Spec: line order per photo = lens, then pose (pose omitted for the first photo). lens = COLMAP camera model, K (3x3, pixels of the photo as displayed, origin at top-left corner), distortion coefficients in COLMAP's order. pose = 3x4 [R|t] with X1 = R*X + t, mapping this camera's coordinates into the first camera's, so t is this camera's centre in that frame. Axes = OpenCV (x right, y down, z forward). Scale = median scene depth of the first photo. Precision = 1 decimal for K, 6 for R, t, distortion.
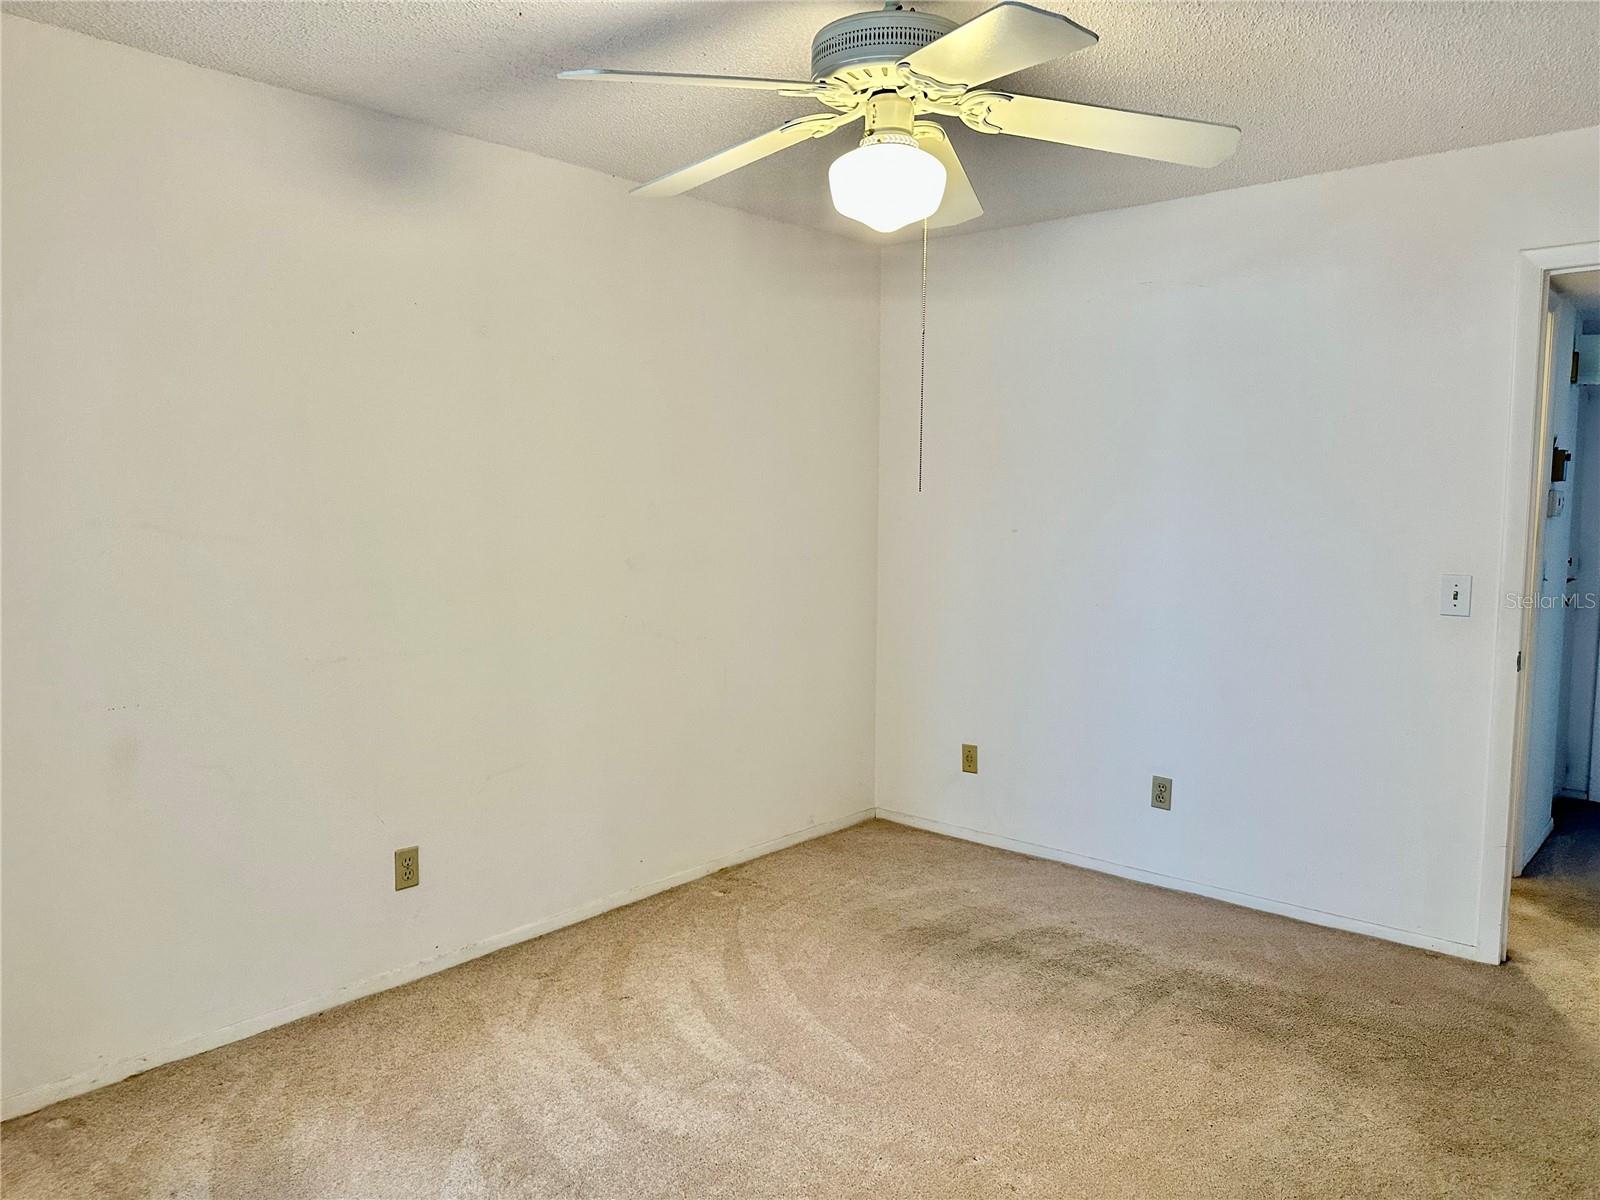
lens RADIAL K [[1132.6, 0, 805.0], [0, 1132.6, 595.8], [0, 0, 1]] dist [0.085469, -0.084544]
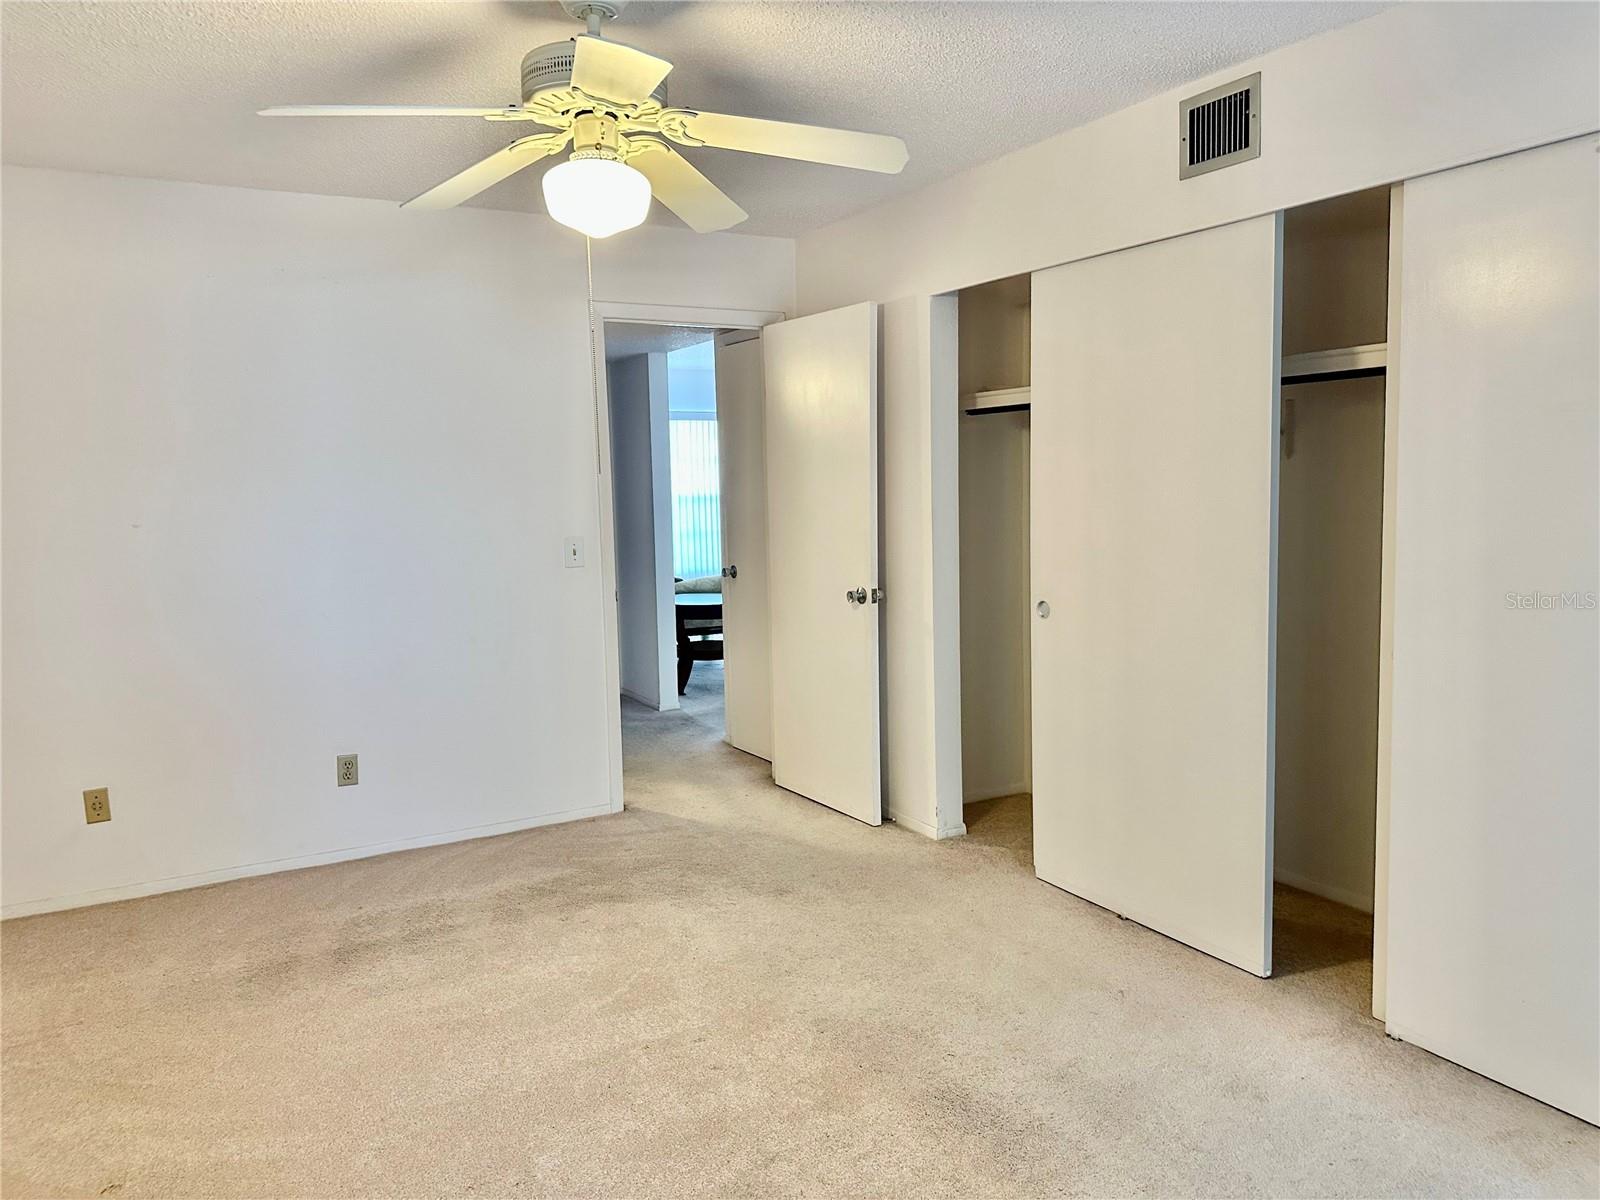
lens RADIAL K [[1132.6, 0, 805.0], [0, 1132.6, 595.8], [0, 0, 1]] dist [0.085469, -0.084544]
pose [[0.382884, -0.125028, 0.915297, -0.567393], [0.106936, 0.990137, 0.090518, -0.042360], [-0.917586, 0.063220, 0.392477, 0.245663]]
